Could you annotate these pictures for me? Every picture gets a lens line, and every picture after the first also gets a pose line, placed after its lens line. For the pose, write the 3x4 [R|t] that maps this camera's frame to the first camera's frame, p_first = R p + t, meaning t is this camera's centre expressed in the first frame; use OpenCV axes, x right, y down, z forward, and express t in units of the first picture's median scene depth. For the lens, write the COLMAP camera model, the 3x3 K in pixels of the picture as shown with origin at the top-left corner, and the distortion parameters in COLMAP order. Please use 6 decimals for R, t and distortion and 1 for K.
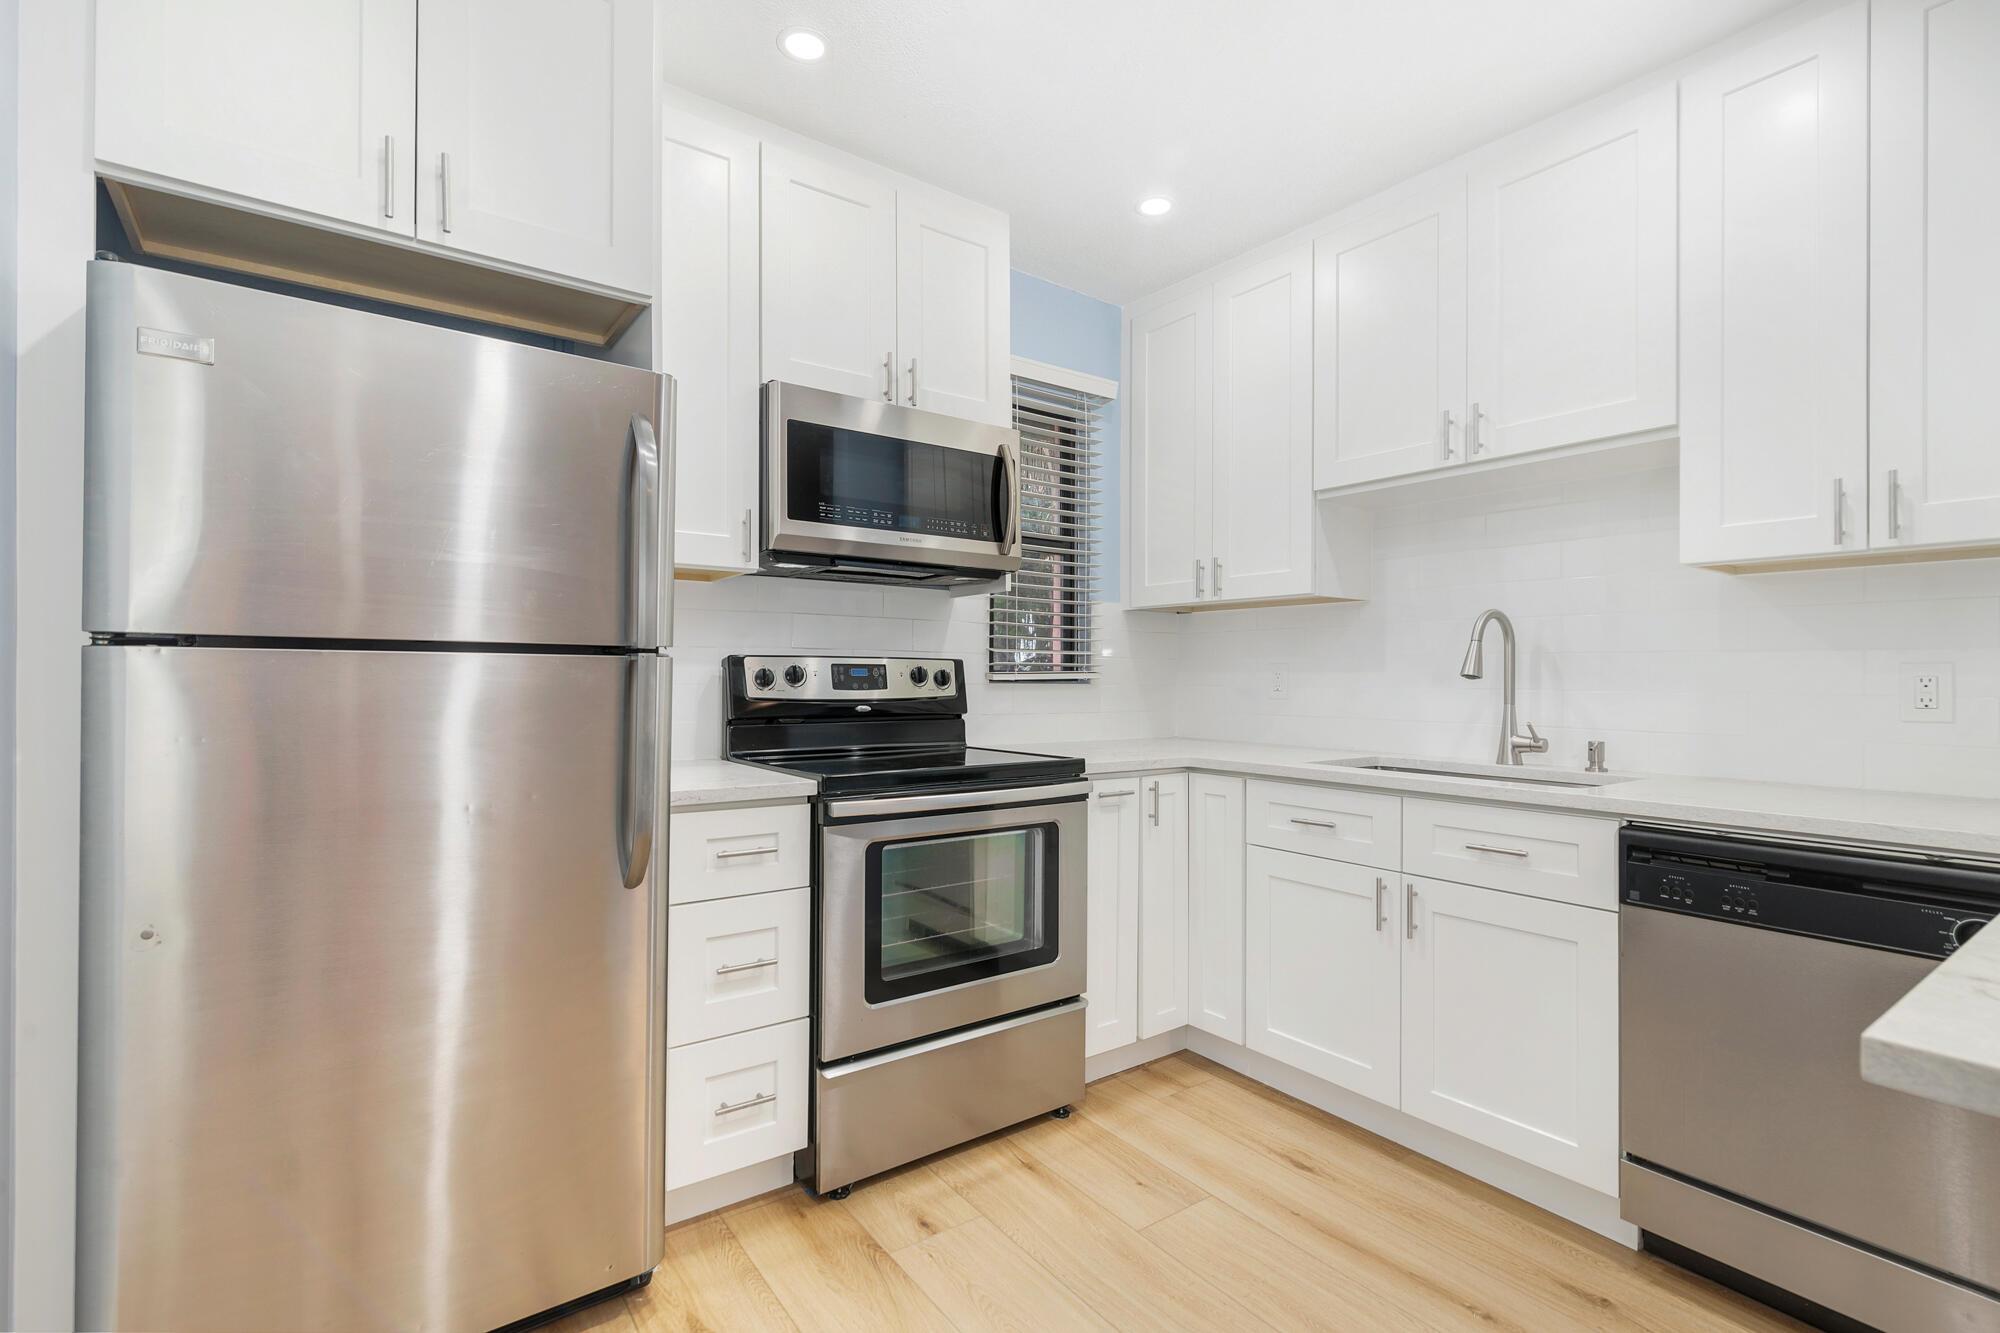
lens RADIAL K [[913.0, 0, 996.9], [0, 913.0, 670.2], [0, 0, 1]] dist [0.002639, 0.000287]
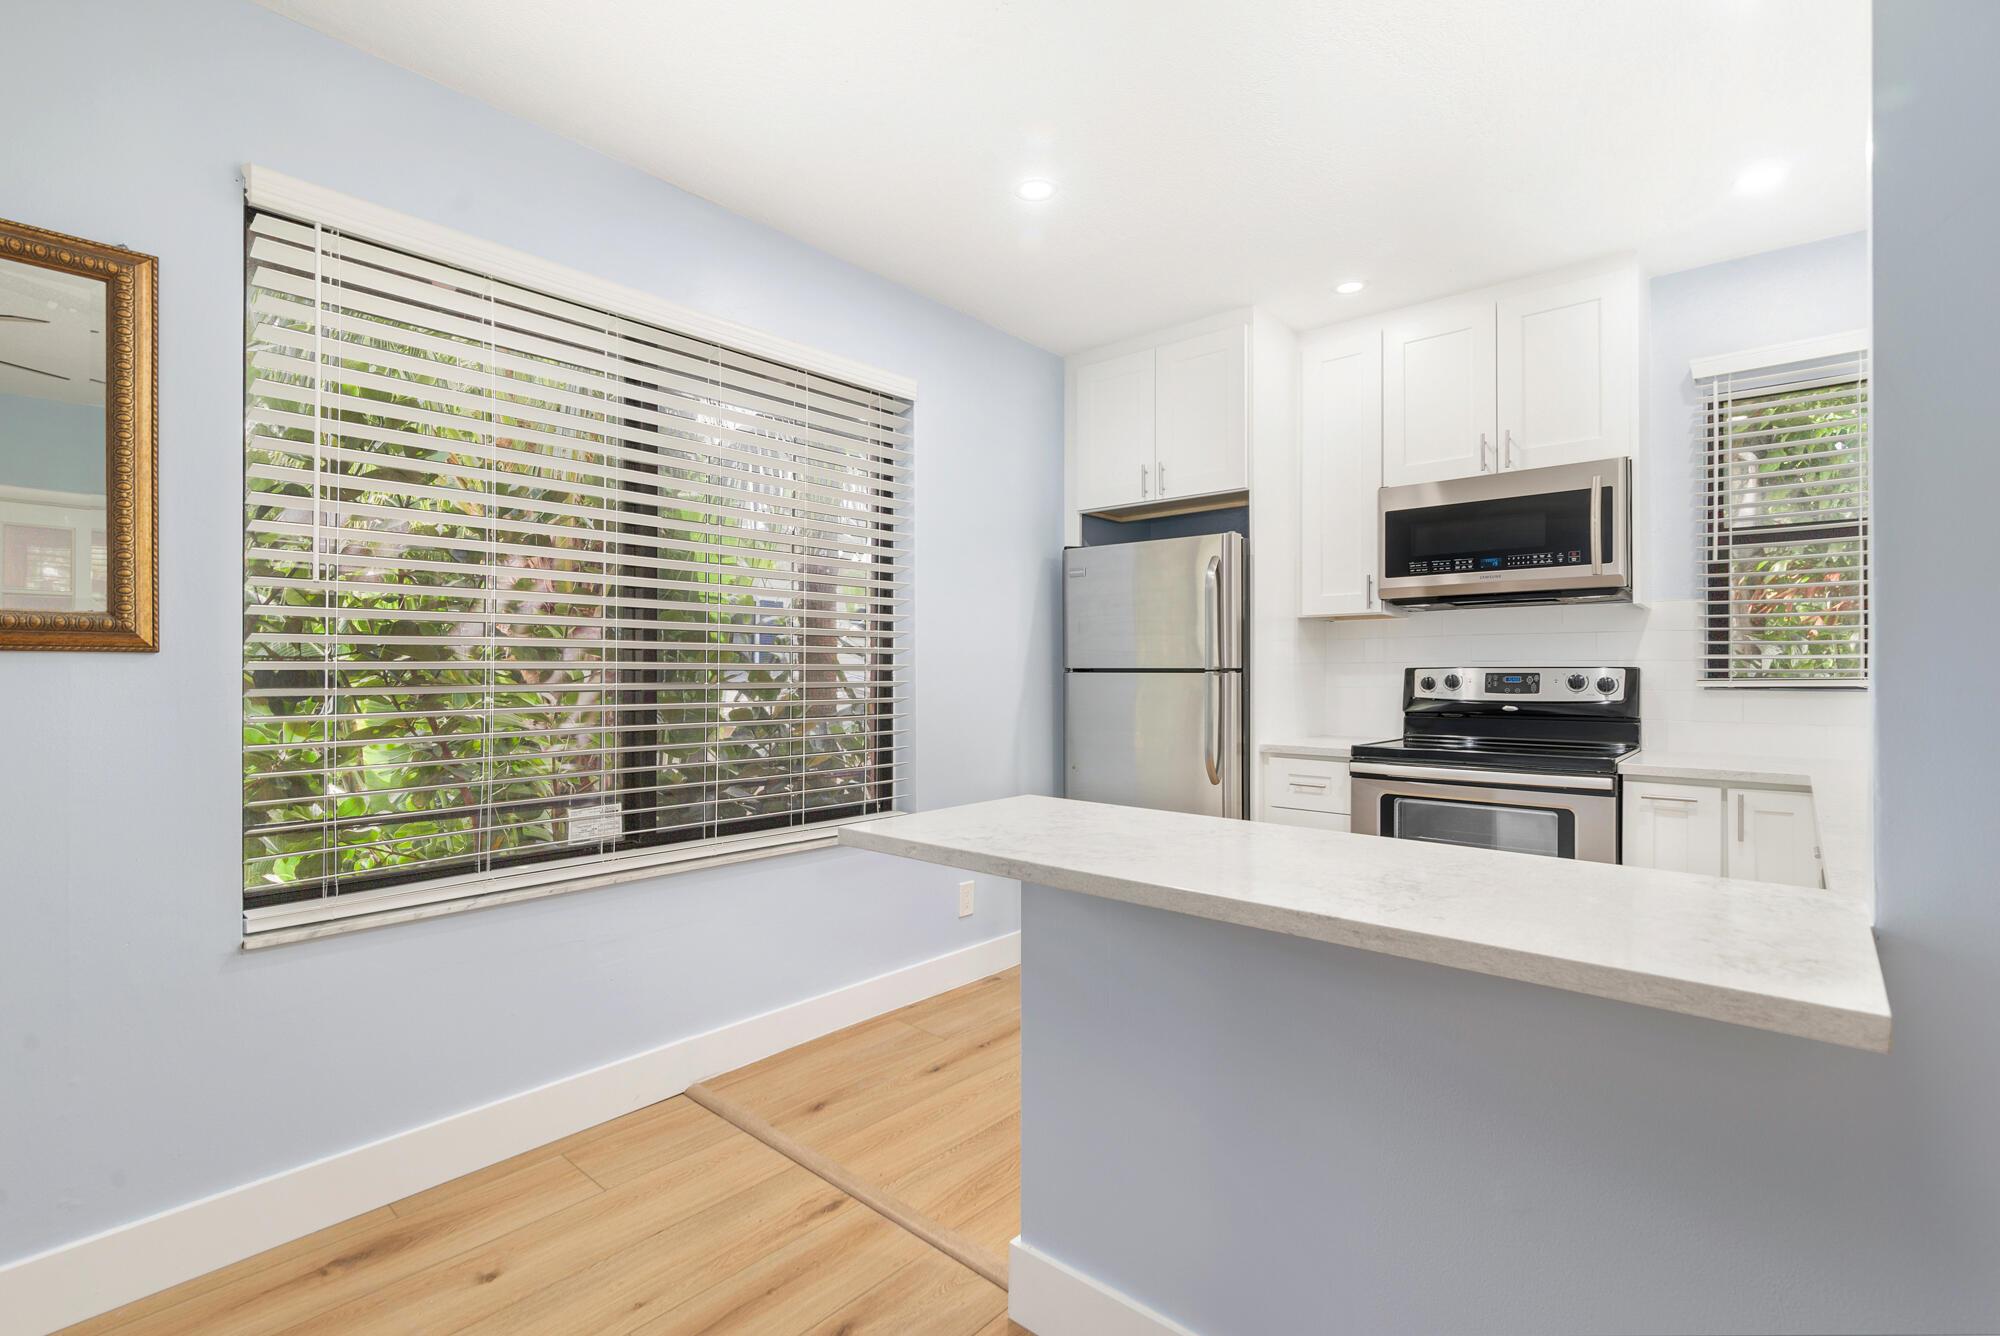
lens RADIAL K [[913.0, 0, 981.8], [0, 913.0, 658.5], [0, 0, 1]] dist [0.002639, 0.000287]
pose [[0.207664, -0.019338, -0.978009, 0.943048], [0.007735, 0.999806, -0.018126, -0.009569], [0.978170, -0.003801, 0.207773, 0.026787]]
